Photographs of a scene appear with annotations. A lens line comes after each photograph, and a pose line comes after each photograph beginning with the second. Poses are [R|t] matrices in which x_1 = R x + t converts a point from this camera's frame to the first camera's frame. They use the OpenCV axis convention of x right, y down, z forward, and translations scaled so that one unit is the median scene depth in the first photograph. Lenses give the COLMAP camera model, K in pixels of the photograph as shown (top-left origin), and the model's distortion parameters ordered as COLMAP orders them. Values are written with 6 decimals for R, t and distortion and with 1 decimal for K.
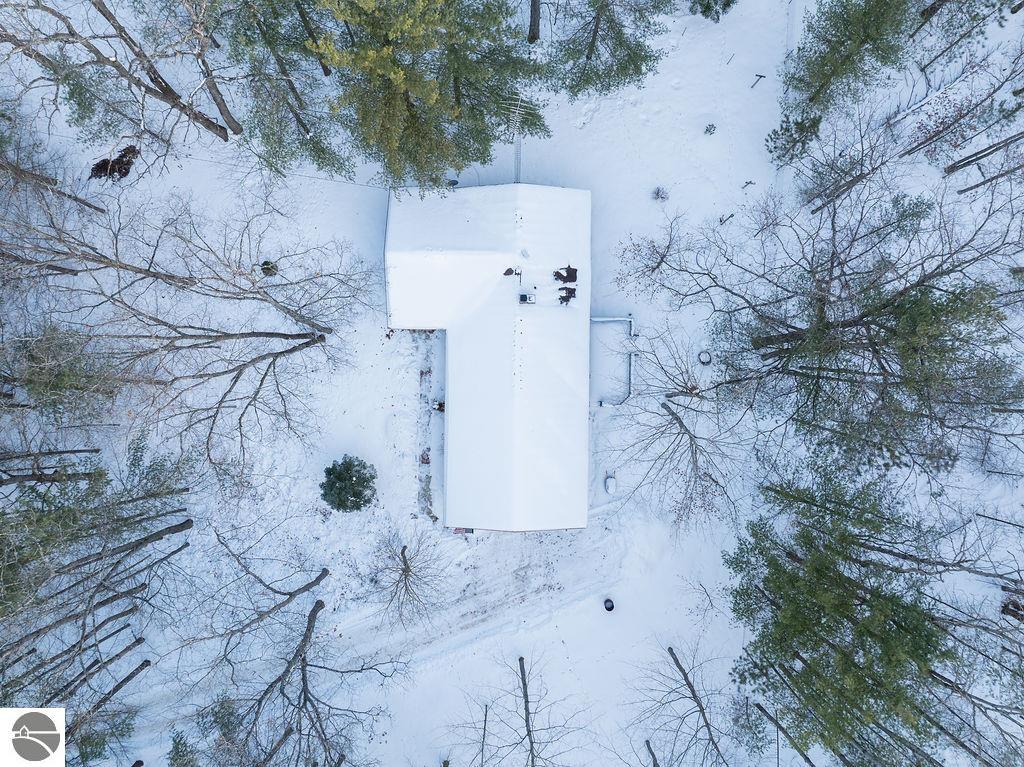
lens RADIAL K [[725.8, 0, 519.3], [0, 725.8, 374.9], [0, 0, 1]] dist [-0.017609, -0.007137]
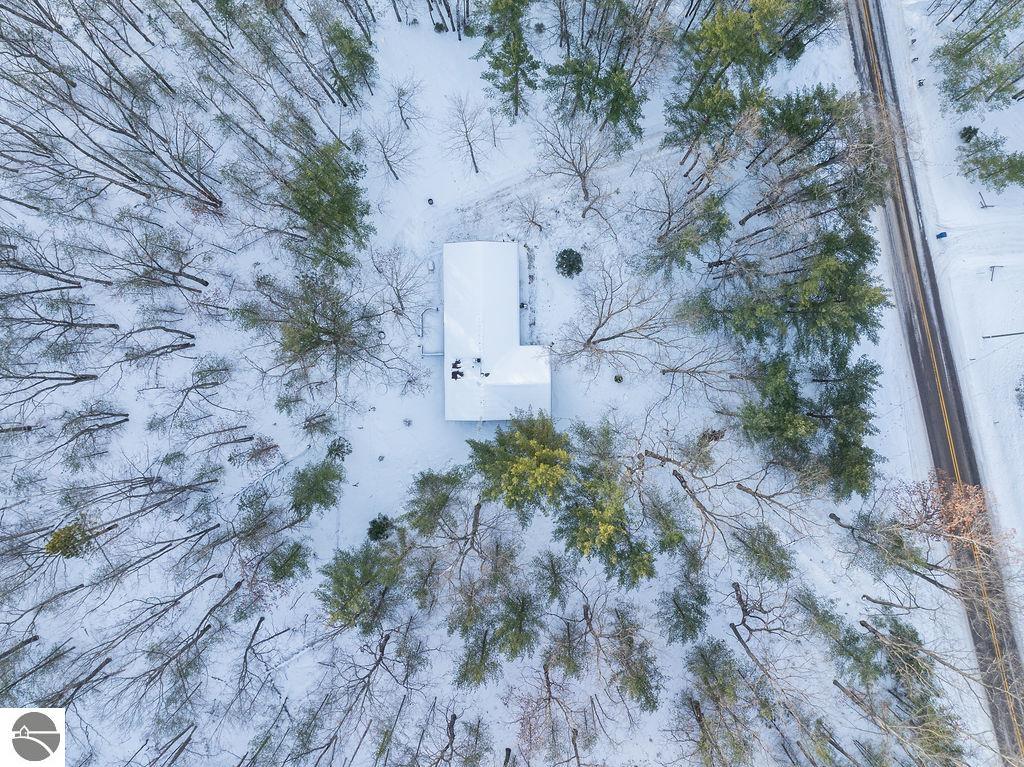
lens RADIAL K [[725.8, 0, 519.3], [0, 725.8, 374.9], [0, 0, 1]] dist [-0.017609, -0.007137]
pose [[-0.999667, 0.021382, -0.014413, -0.071394], [-0.021496, -0.999738, 0.007805, -0.156186], [-0.014243, 0.008113, 0.999866, -0.914413]]
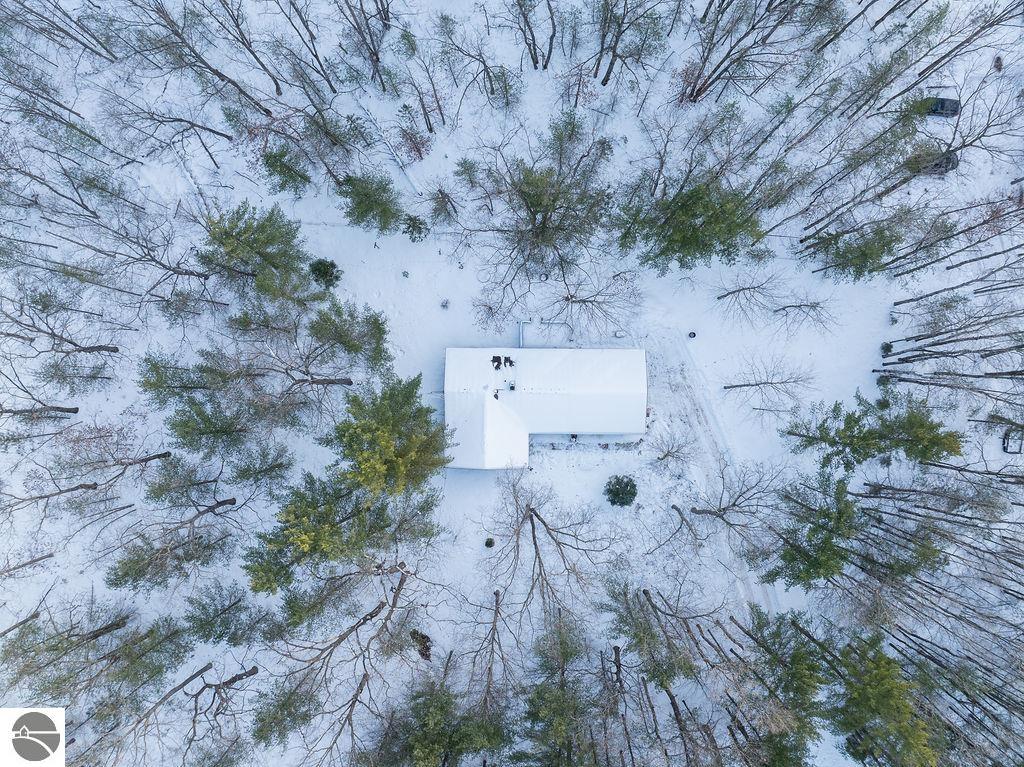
lens RADIAL K [[725.8, 0, 519.3], [0, 725.8, 374.9], [0, 0, 1]] dist [-0.017609, -0.007137]
pose [[-0.003280, -0.999979, 0.005660, 0.026190], [0.999932, -0.003217, 0.011203, -0.104278], [-0.011185, 0.005696, 0.999921, -0.695909]]
